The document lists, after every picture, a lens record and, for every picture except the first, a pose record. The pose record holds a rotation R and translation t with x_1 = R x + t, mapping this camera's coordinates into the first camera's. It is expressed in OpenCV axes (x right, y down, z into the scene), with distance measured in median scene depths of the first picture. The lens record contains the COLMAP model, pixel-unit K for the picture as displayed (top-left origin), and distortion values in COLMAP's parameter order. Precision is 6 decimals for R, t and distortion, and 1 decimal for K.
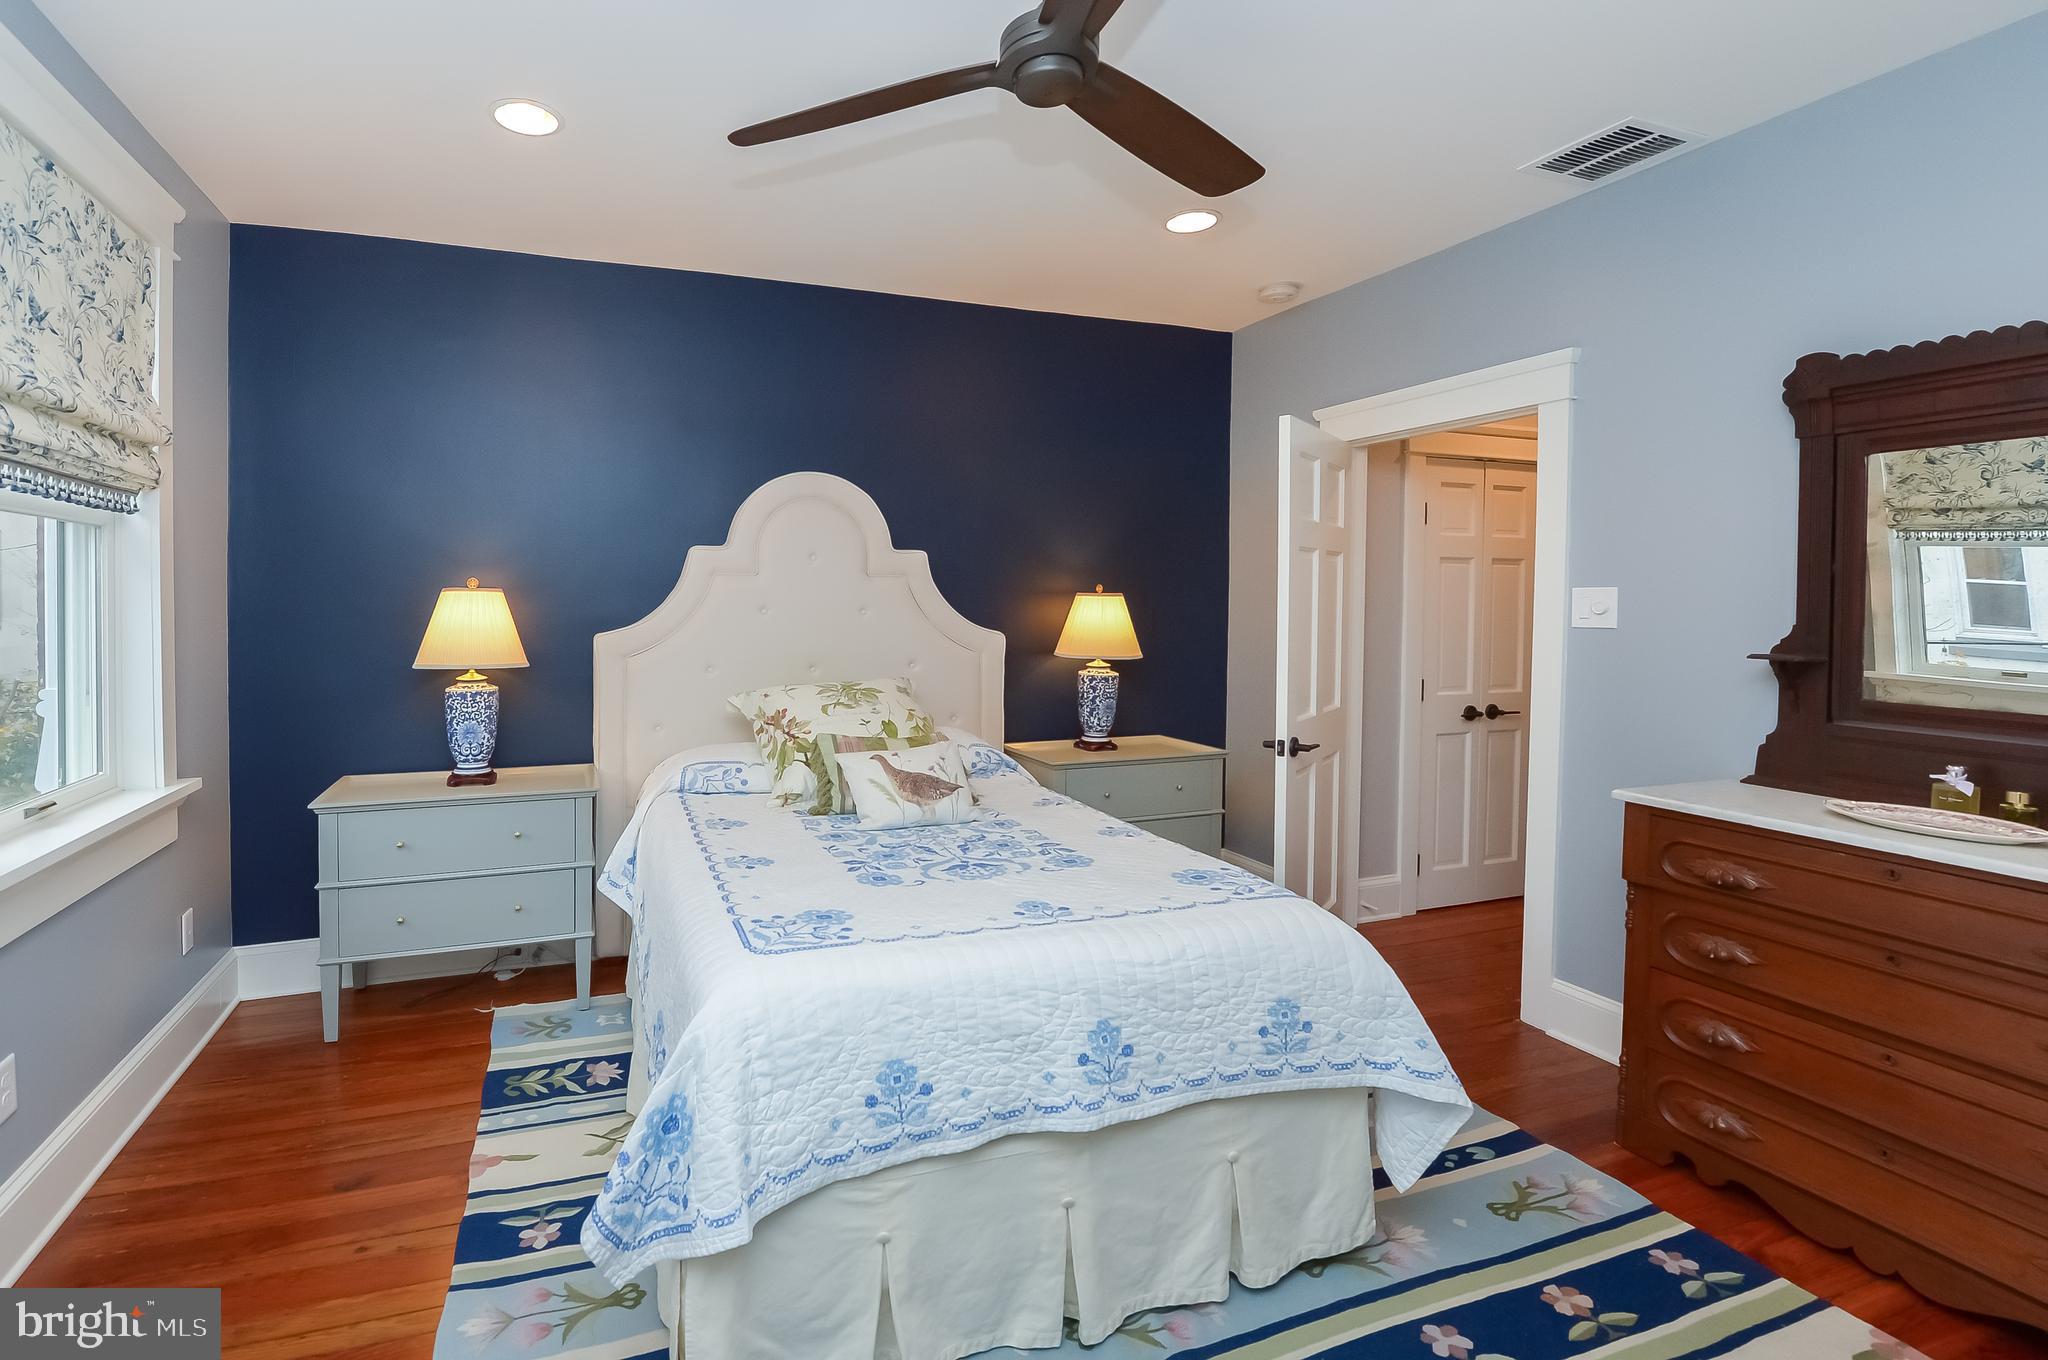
lens RADIAL K [[797.7, 0, 1022.0], [0, 797.7, 588.7], [0, 0, 1]] dist [0.022577, -0.000006]
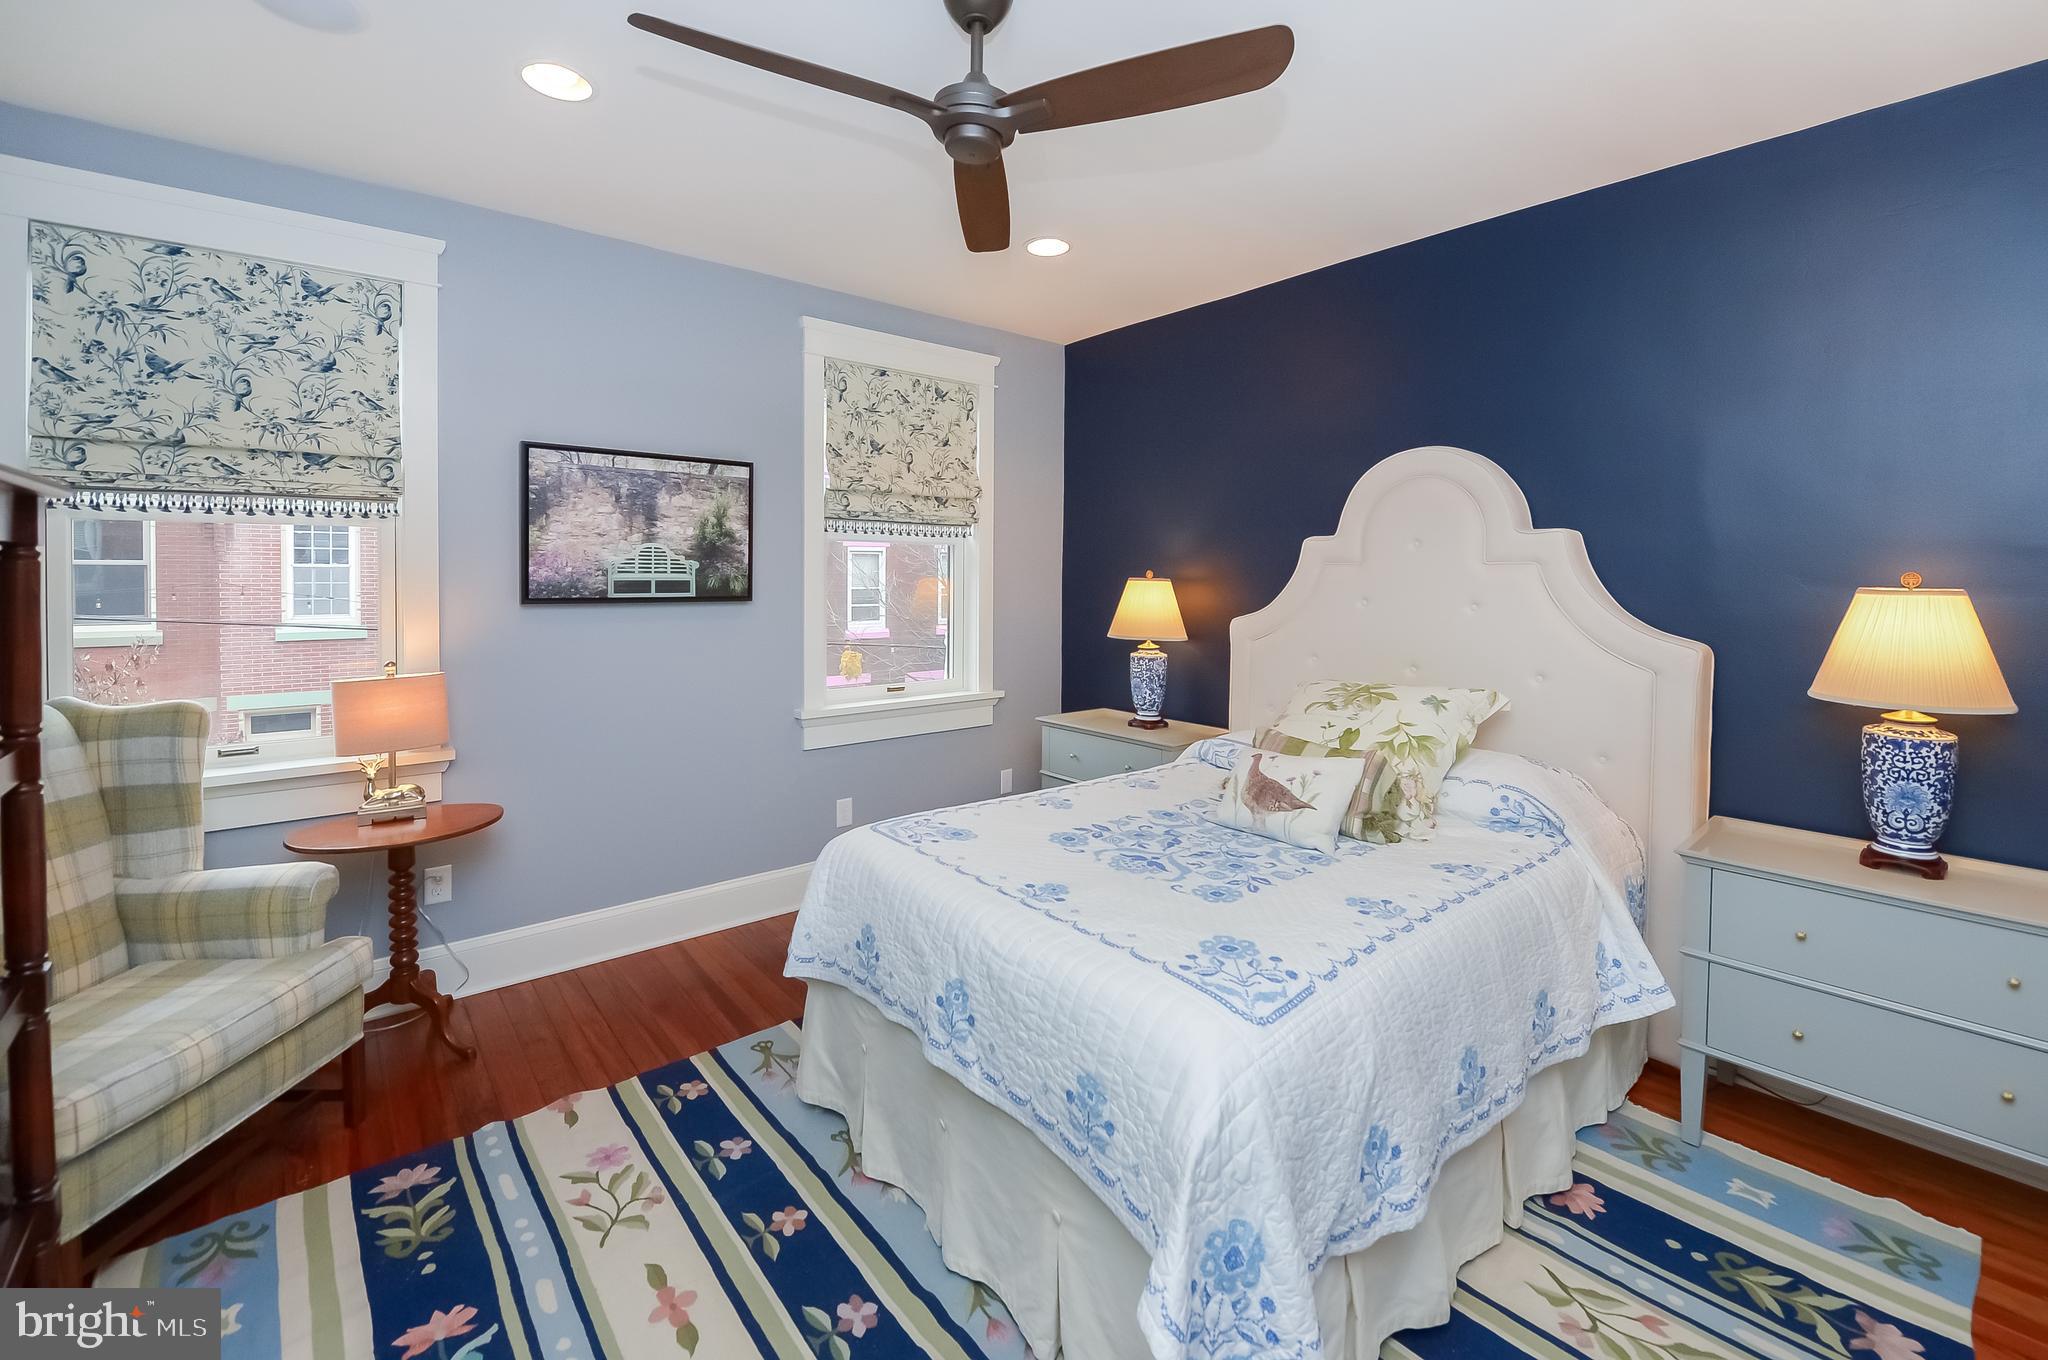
lens RADIAL K [[857.2, 0, 1033.0], [0, 857.2, 578.6], [0, 0, 1]] dist [-0.027518, 0.000183]
pose [[0.379556, -0.001611, -0.925167, 0.557794], [-0.003033, 0.999991, -0.002986, 0.004964], [0.925164, 0.003939, 0.379548, 0.313729]]
